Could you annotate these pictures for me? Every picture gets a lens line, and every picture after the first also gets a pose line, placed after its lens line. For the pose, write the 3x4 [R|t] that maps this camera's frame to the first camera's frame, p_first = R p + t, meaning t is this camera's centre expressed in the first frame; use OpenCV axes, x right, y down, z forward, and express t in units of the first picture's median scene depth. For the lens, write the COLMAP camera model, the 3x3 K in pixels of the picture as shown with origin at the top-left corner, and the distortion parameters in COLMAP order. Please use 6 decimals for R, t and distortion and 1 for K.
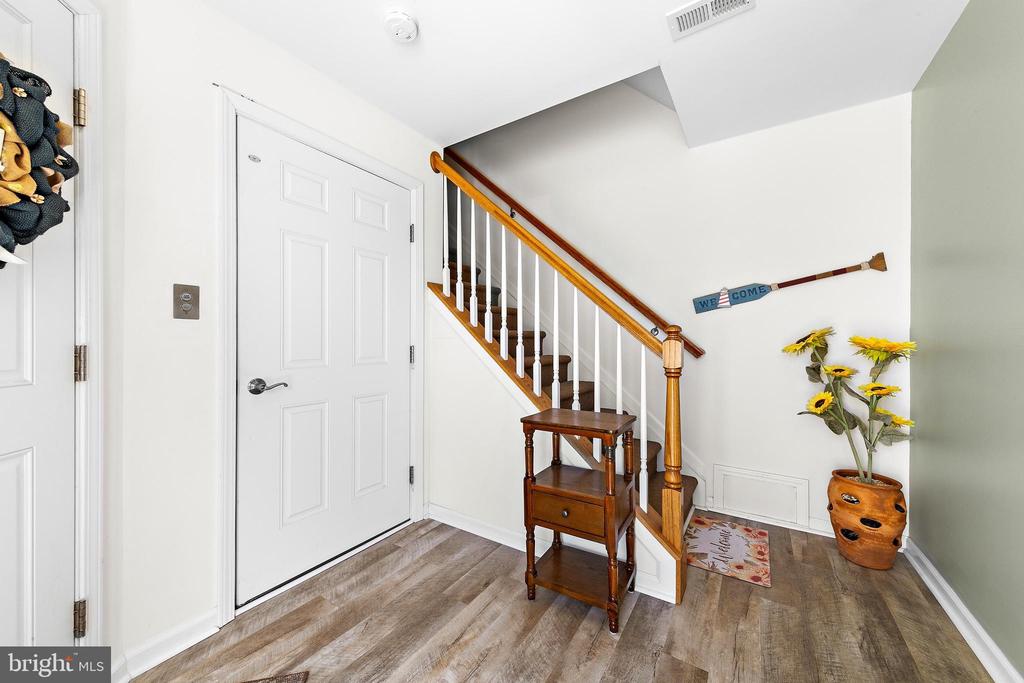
lens RADIAL K [[377.2, 0, 509.7], [0, 377.2, 341.2], [0, 0, 1]] dist [0.000180, 0.000035]
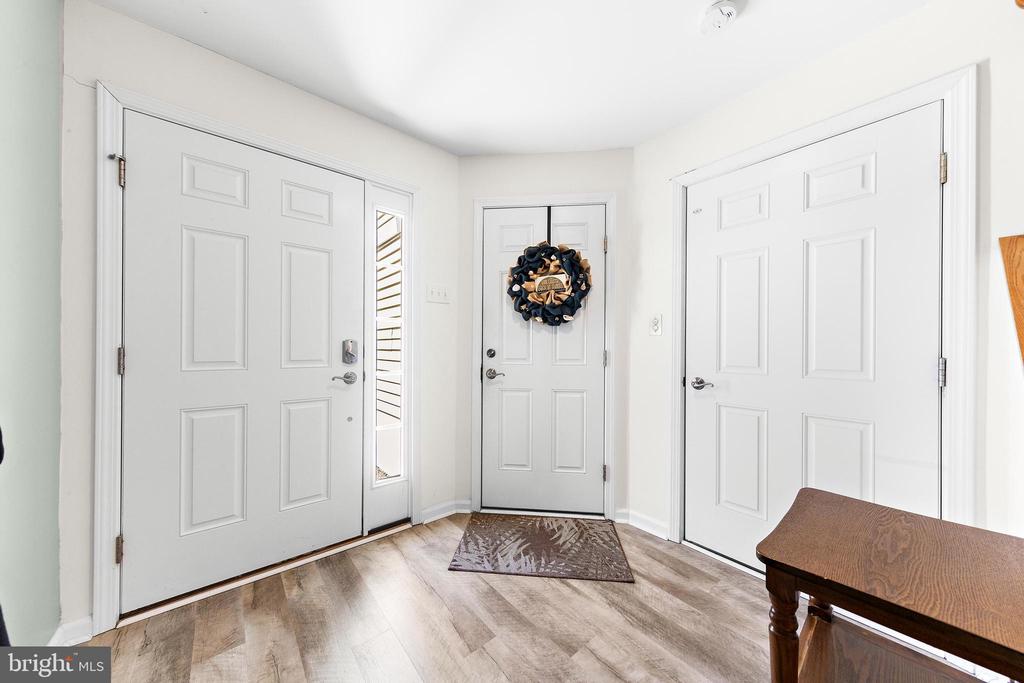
lens RADIAL K [[338.5, 0, 516.3], [0, 338.5, 344.1], [0, 0, 1]] dist [0.015033, -0.003162]
pose [[-0.272635, -0.006701, -0.962094, 0.724322], [-0.004280, 0.999974, -0.005752, -0.008091], [0.962108, 0.002549, -0.272657, 0.803835]]
